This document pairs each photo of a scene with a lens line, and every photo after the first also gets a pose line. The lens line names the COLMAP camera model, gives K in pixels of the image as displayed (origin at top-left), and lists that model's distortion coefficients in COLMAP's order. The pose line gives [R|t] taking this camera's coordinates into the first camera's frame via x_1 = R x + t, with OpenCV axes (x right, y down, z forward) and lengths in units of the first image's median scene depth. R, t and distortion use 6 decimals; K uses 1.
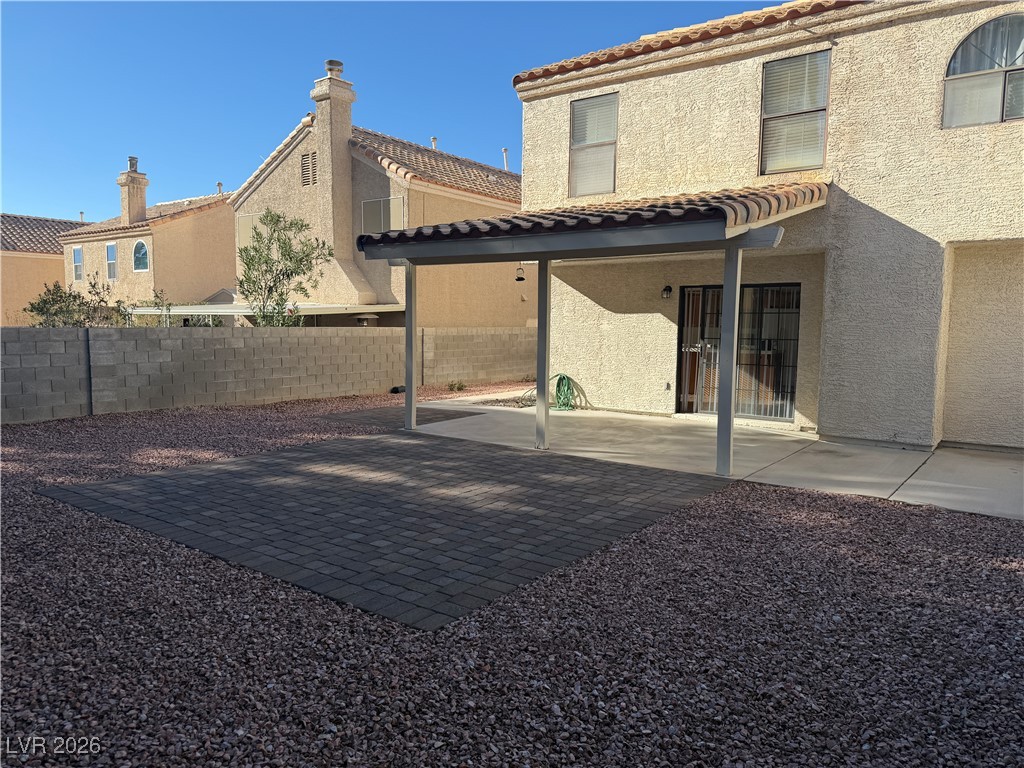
lens RADIAL K [[716.7, 0, 503.6], [0, 716.7, 386.4], [0, 0, 1]] dist [0.062018, -0.097524]
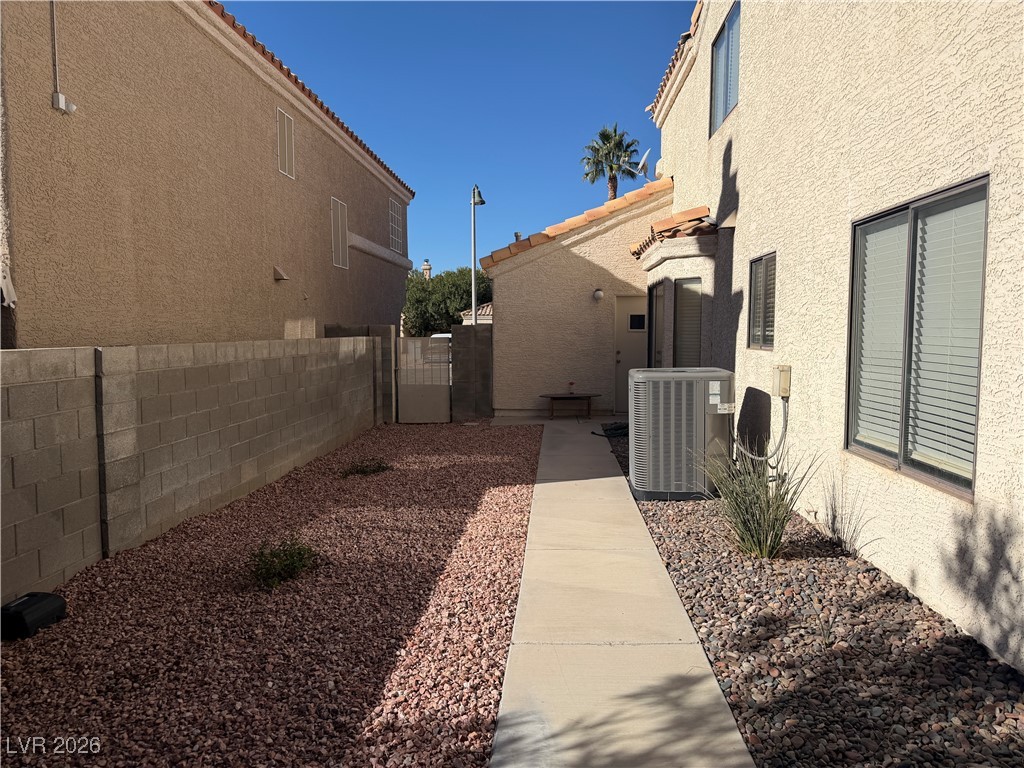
lens RADIAL K [[716.7, 0, 503.6], [0, 716.7, 386.4], [0, 0, 1]] dist [0.062018, -0.097524]
pose [[0.836661, -0.052549, 0.545194, -0.206850], [0.057659, 0.998306, 0.007739, -0.093152], [-0.544677, 0.024961, 0.838274, 1.059746]]
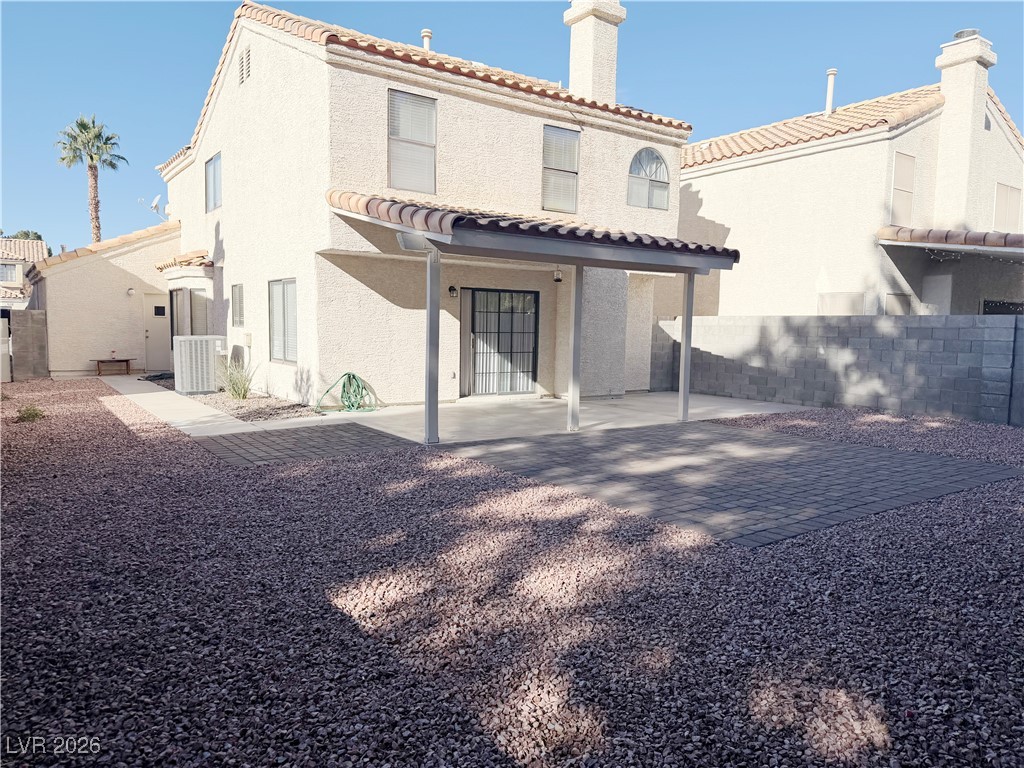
lens RADIAL K [[716.7, 0, 503.6], [0, 716.7, 386.4], [0, 0, 1]] dist [0.062018, -0.097524]
pose [[0.302910, -0.087968, 0.948951, -0.817276], [0.070601, 0.995066, 0.069707, -0.055834], [-0.950401, 0.045882, 0.307626, 0.581312]]
